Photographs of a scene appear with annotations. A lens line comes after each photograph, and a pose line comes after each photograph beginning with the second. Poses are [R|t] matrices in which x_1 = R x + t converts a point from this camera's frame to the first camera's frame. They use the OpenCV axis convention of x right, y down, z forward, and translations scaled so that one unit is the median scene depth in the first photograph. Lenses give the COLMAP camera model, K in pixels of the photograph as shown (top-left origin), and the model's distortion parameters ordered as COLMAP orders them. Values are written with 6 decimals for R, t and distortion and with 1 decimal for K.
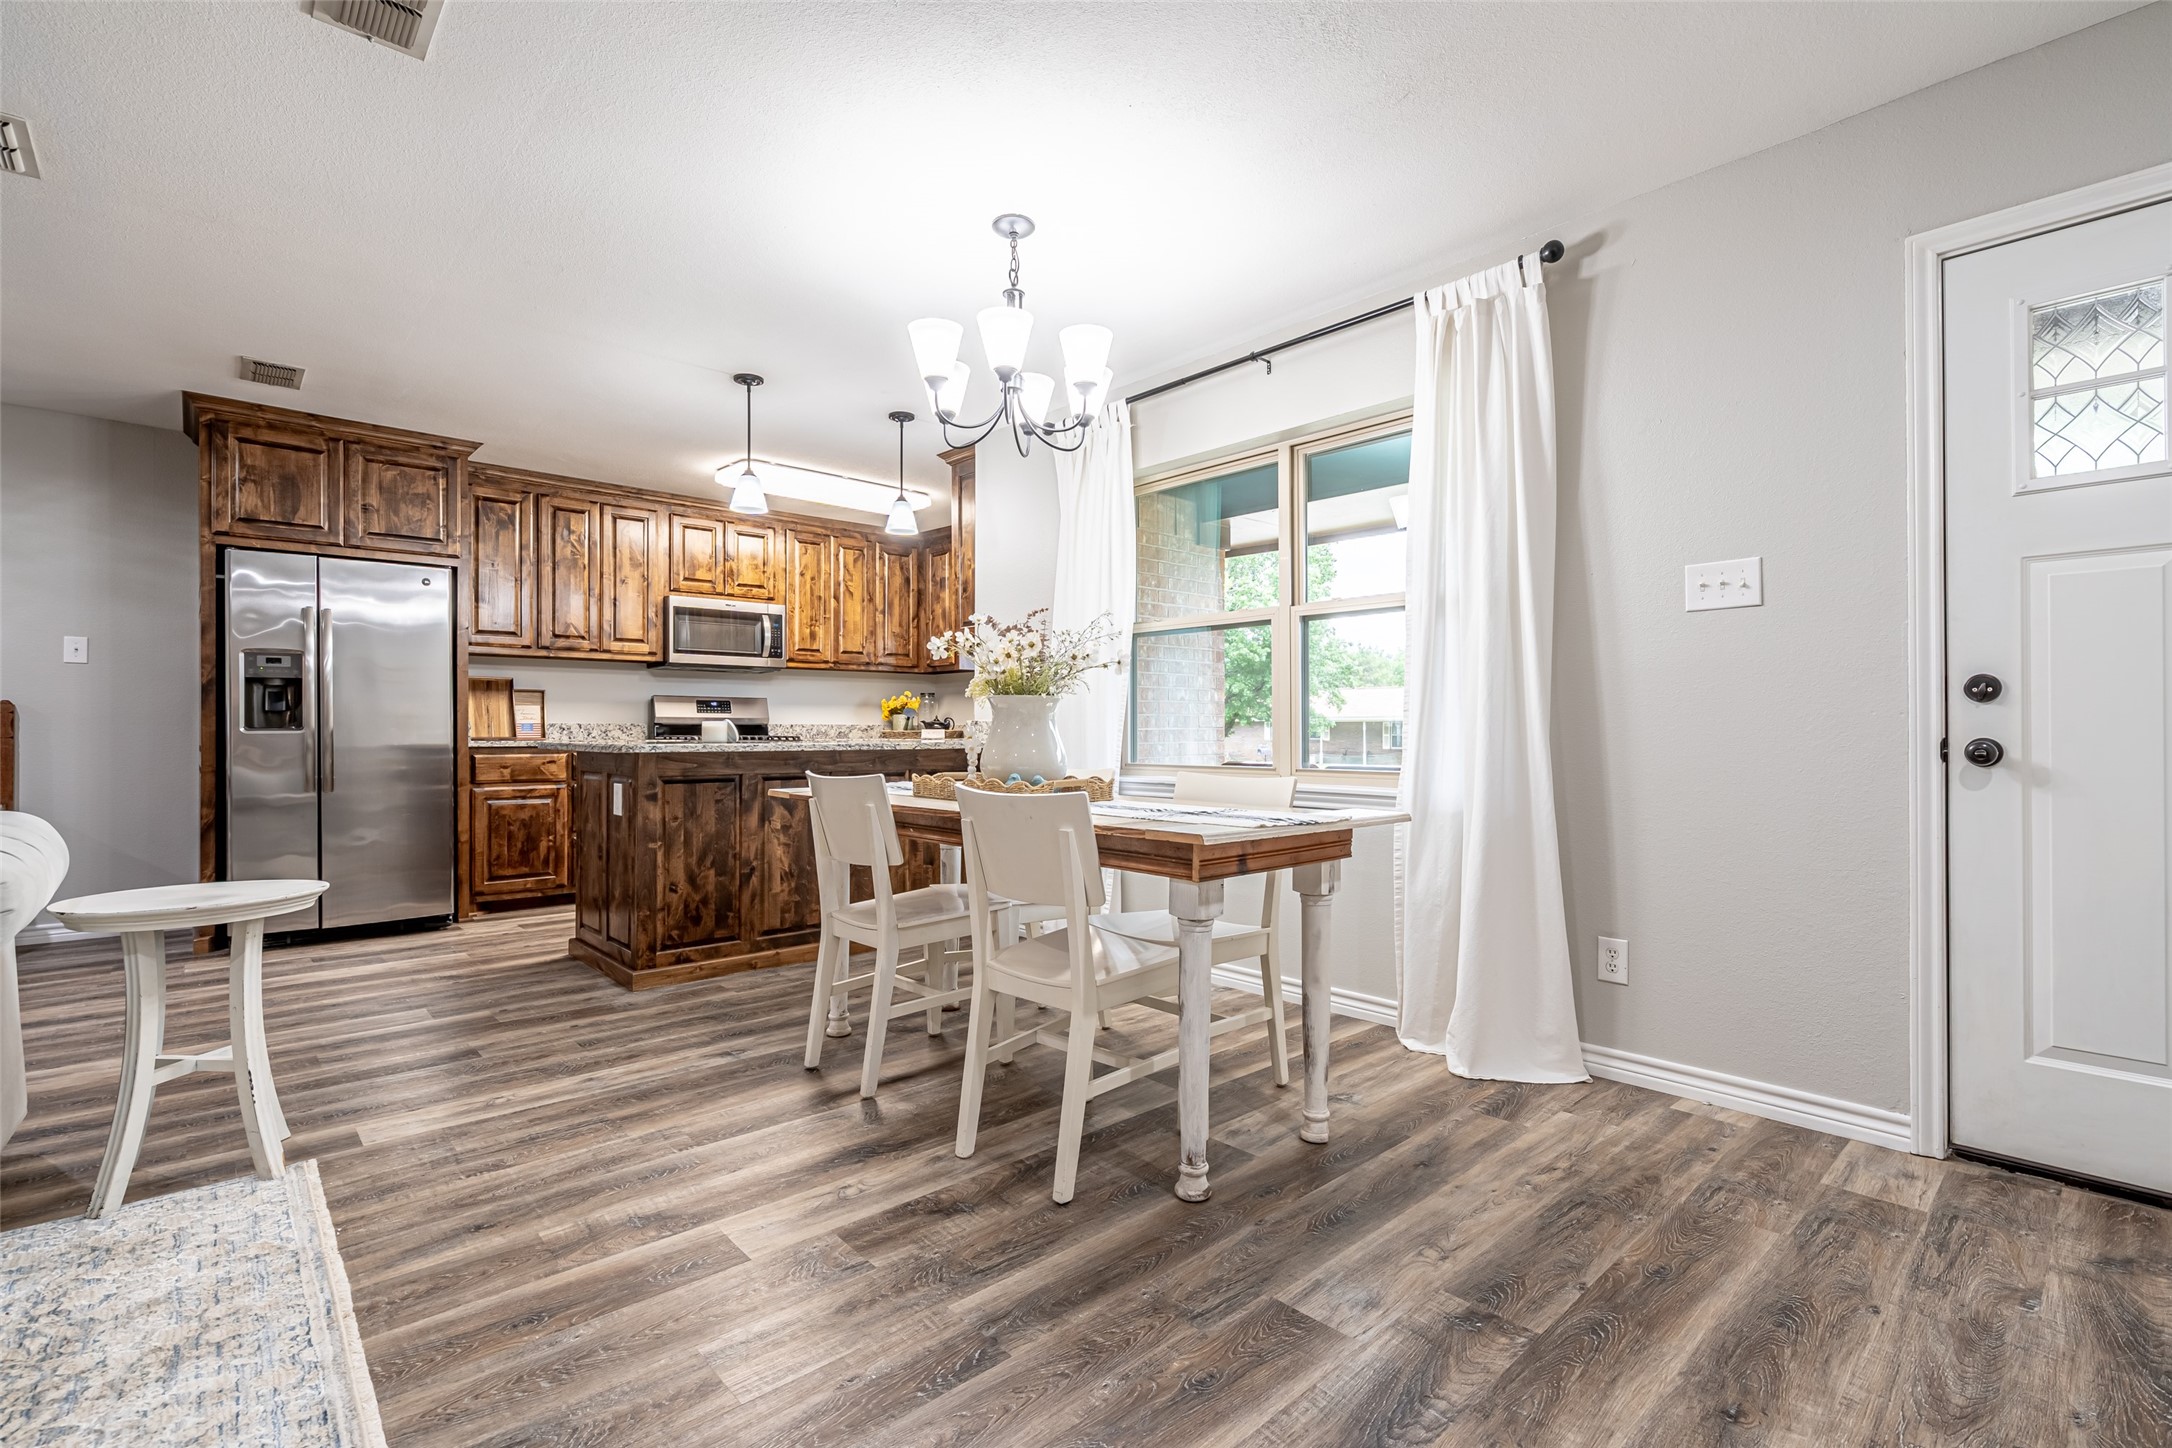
lens RADIAL K [[995.3, 0, 1150.9], [0, 995.3, 728.0], [0, 0, 1]] dist [-0.024016, 0.010935]
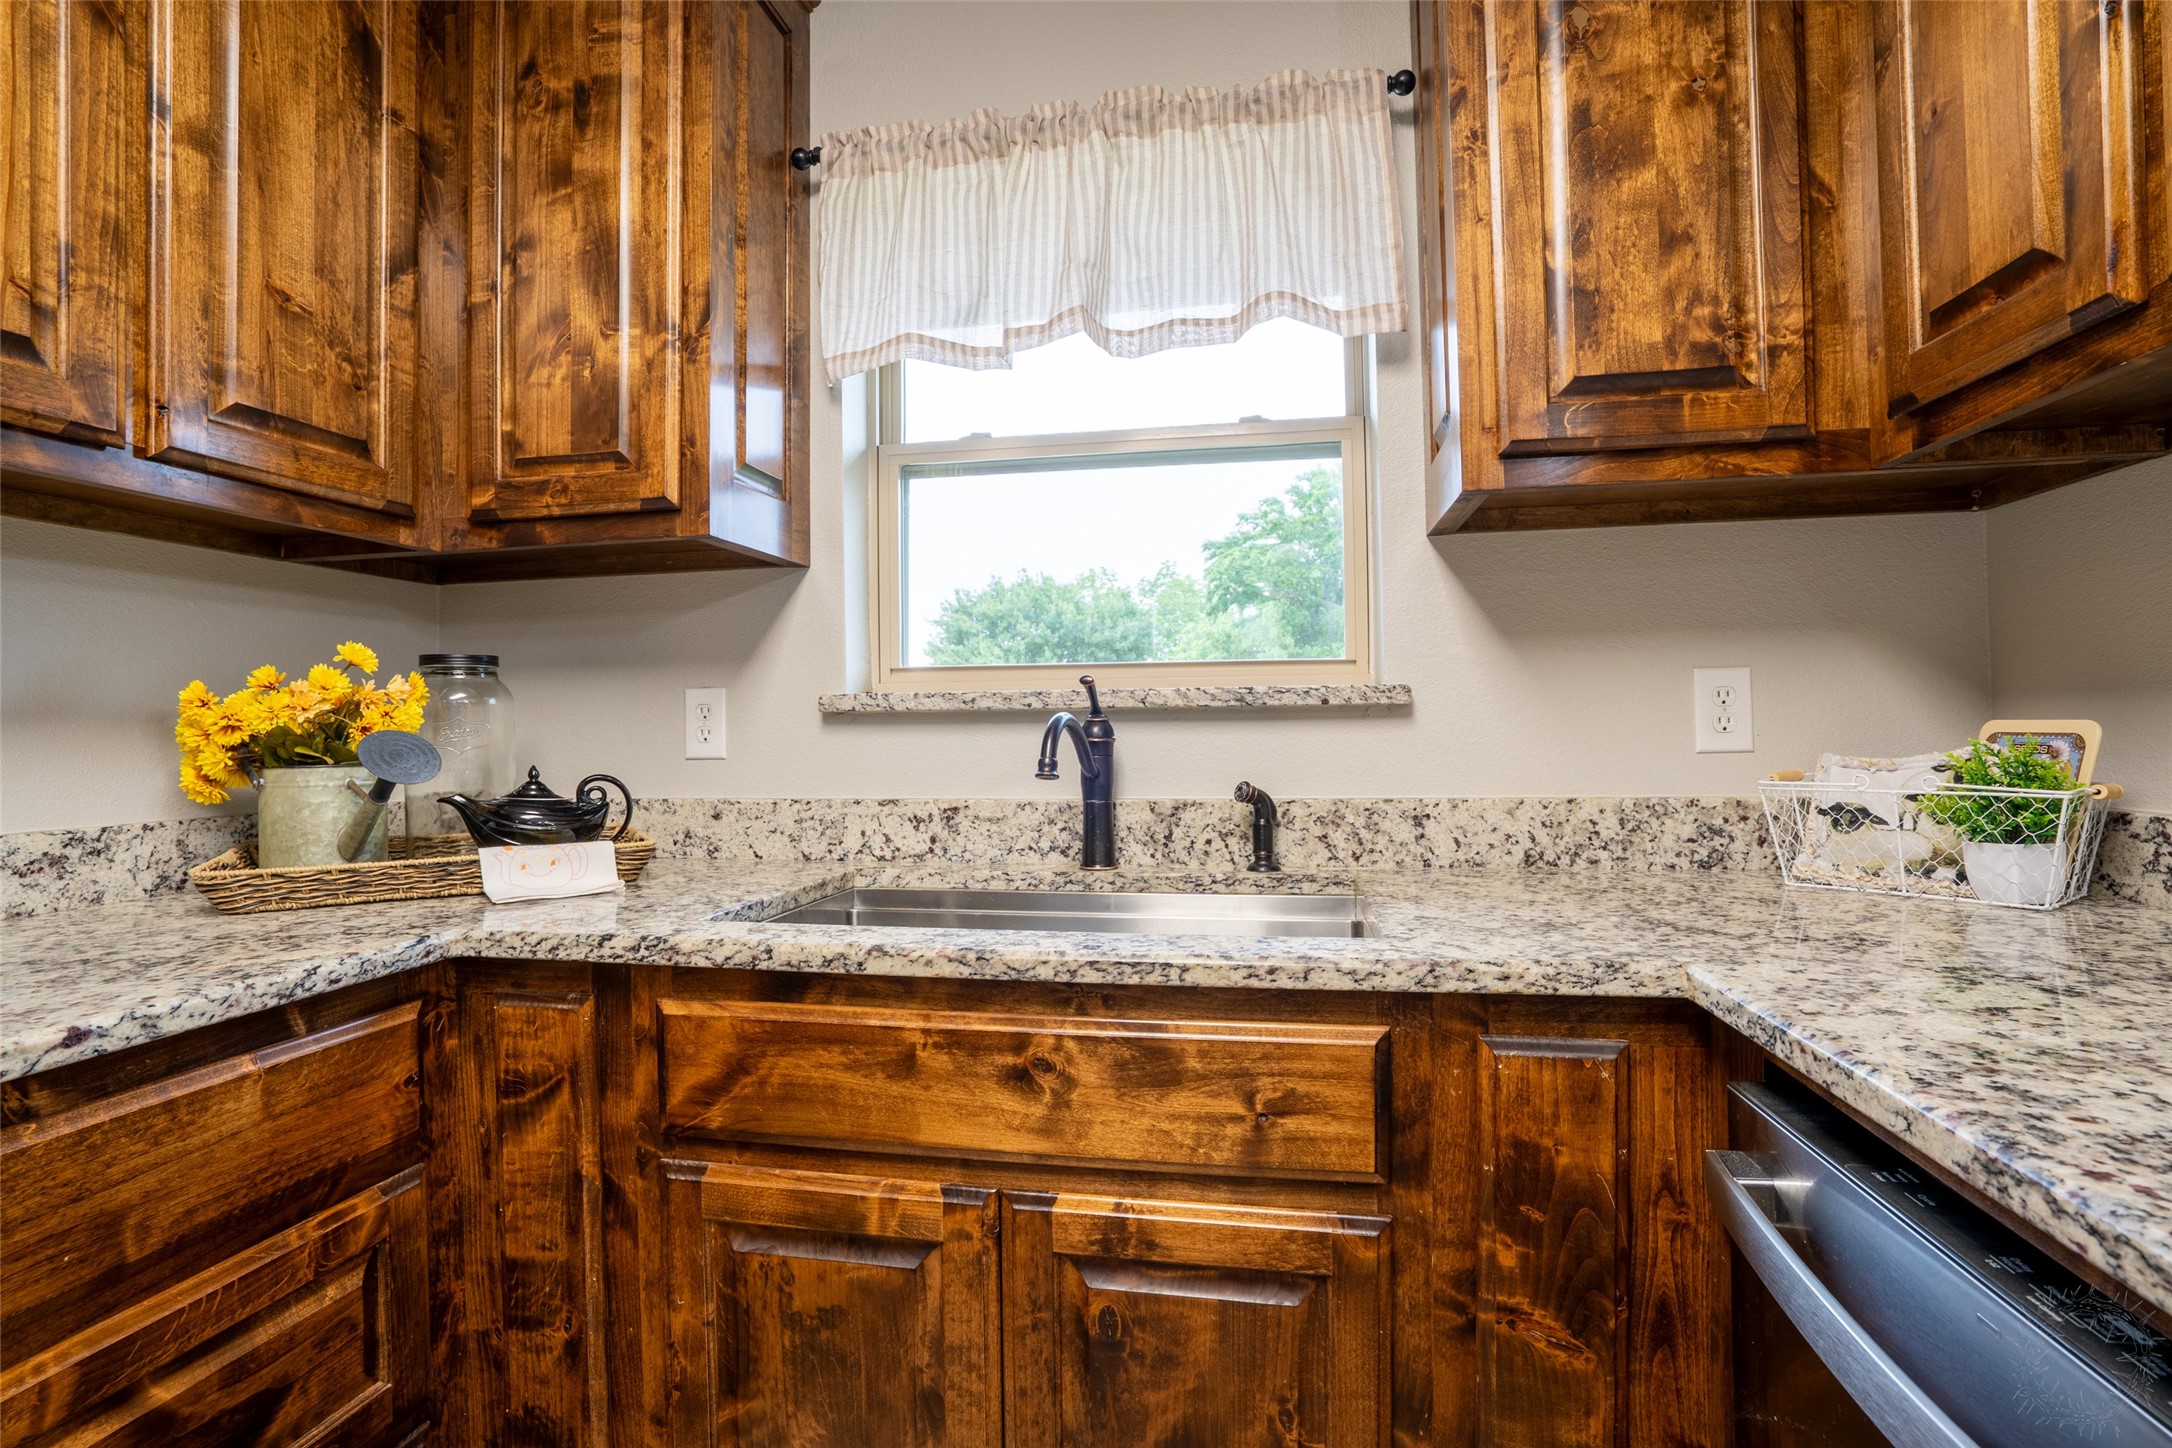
lens RADIAL K [[995.3, 0, 1070.2], [0, 995.3, 713.8], [0, 0, 1]] dist [-0.024016, 0.010935]
pose [[0.831604, -0.001878, 0.555366, -0.375540], [0.009858, 0.999887, -0.011379, -0.031860], [-0.555282, 0.014938, 0.831528, 1.262305]]
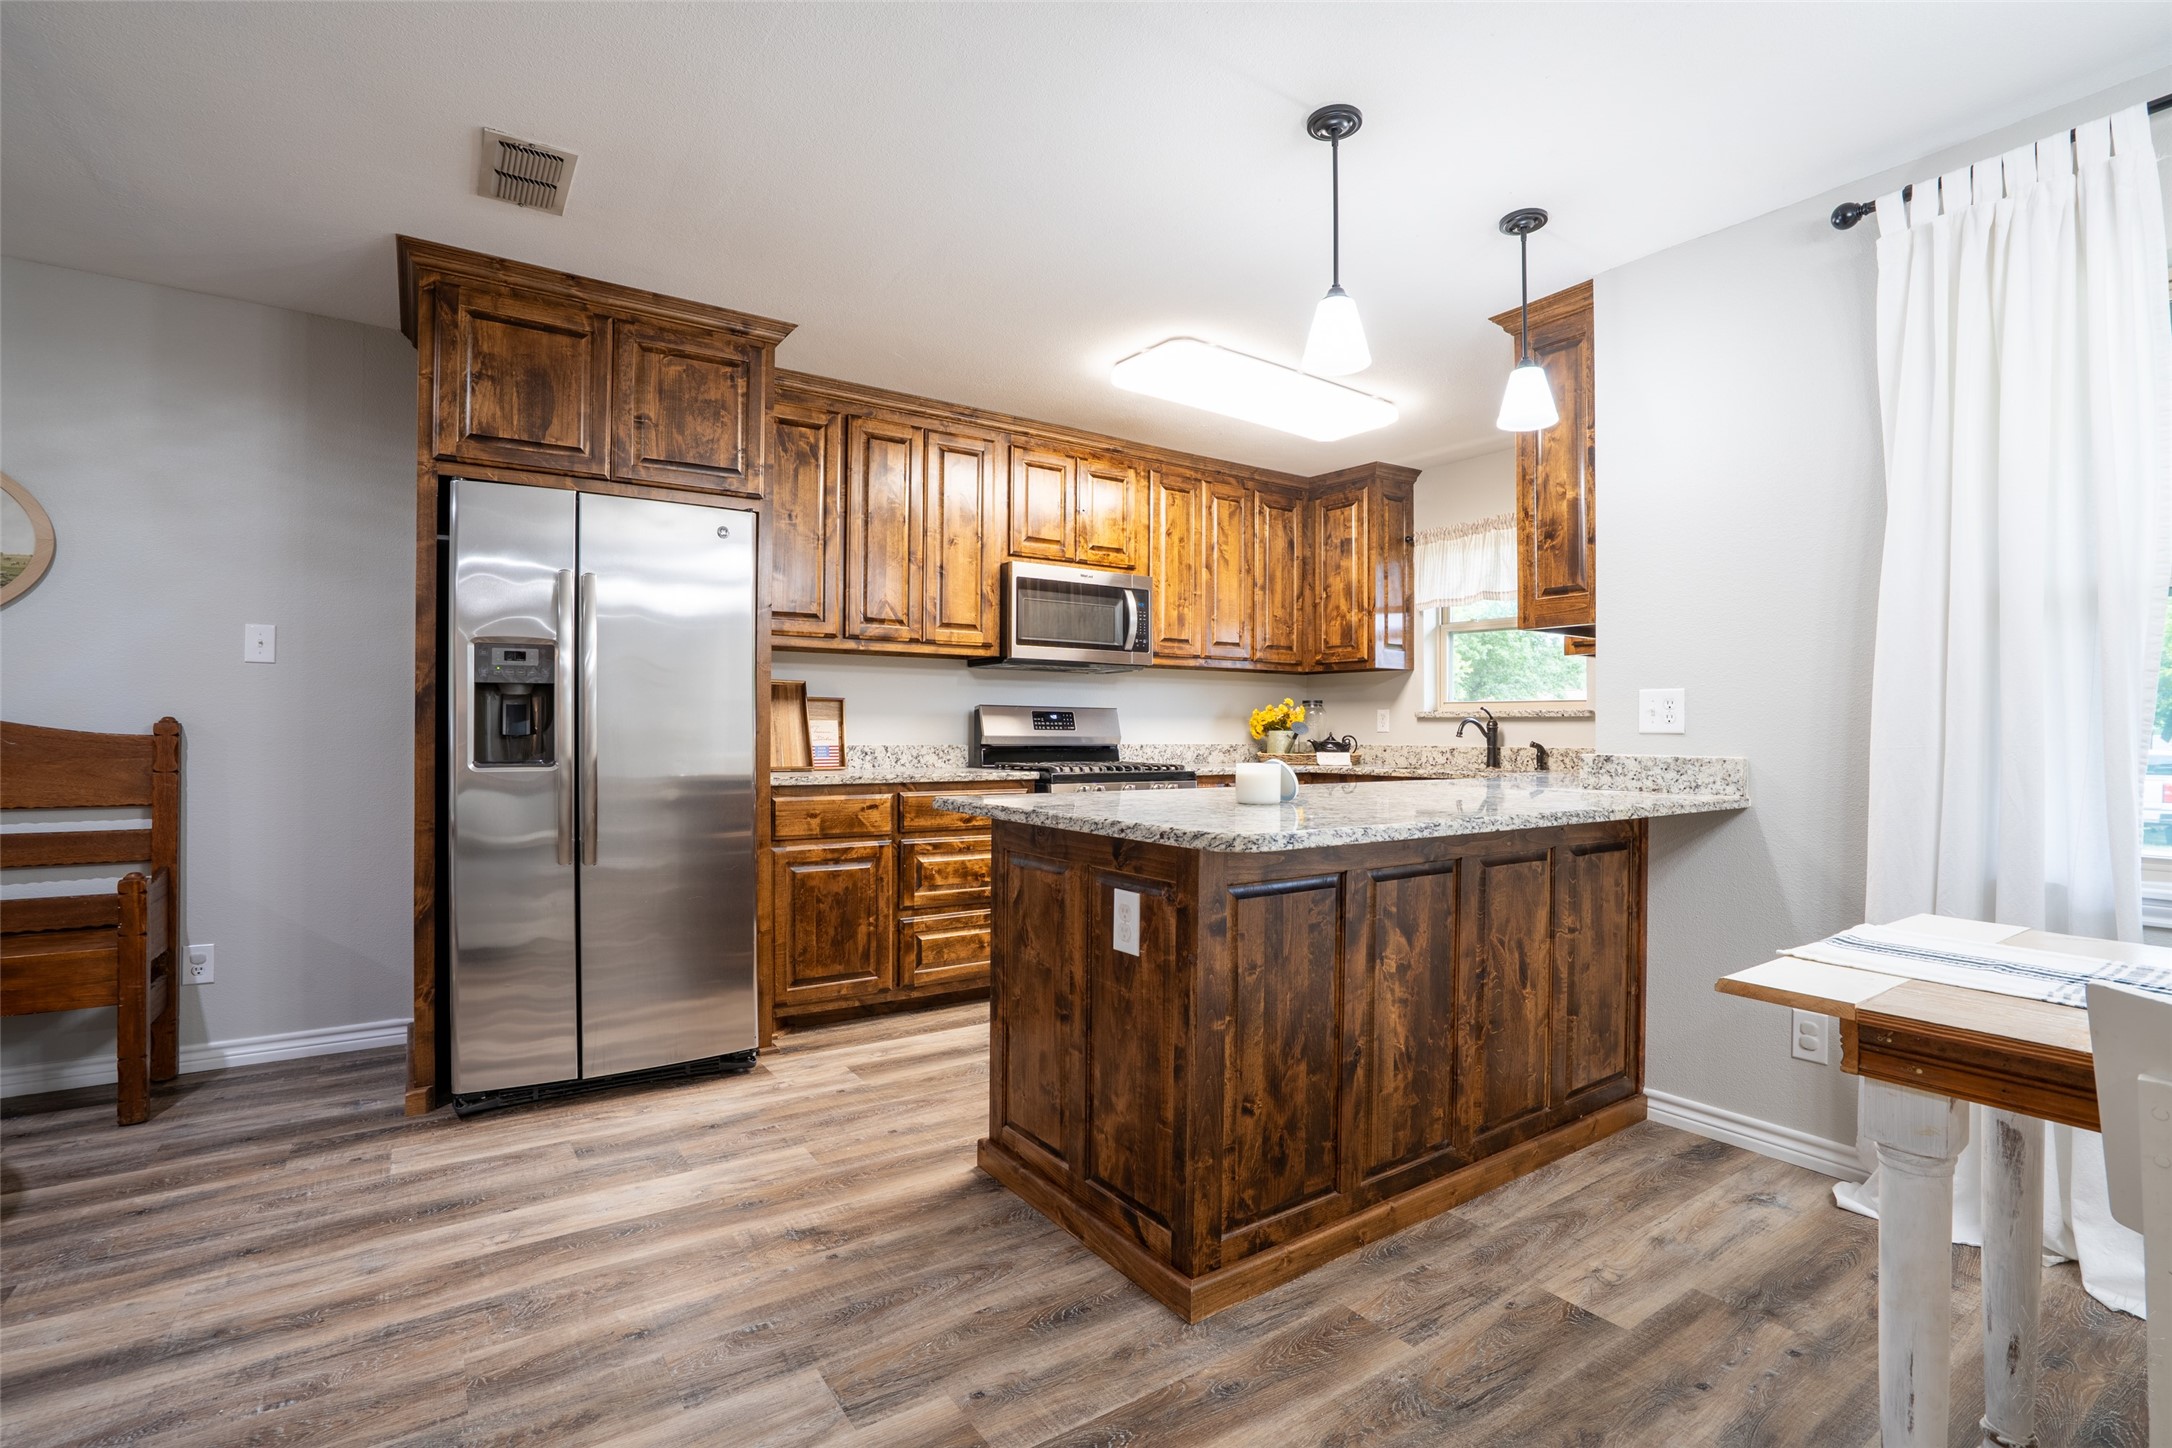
lens RADIAL K [[995.3, 0, 1118.9], [0, 995.3, 722.6], [0, 0, 1]] dist [-0.024016, 0.010935]
pose [[0.988063, 0.005088, -0.153965, -0.408282], [-0.005751, 0.999976, -0.003865, -0.025078], [0.153941, 0.004704, 0.988069, 0.429319]]
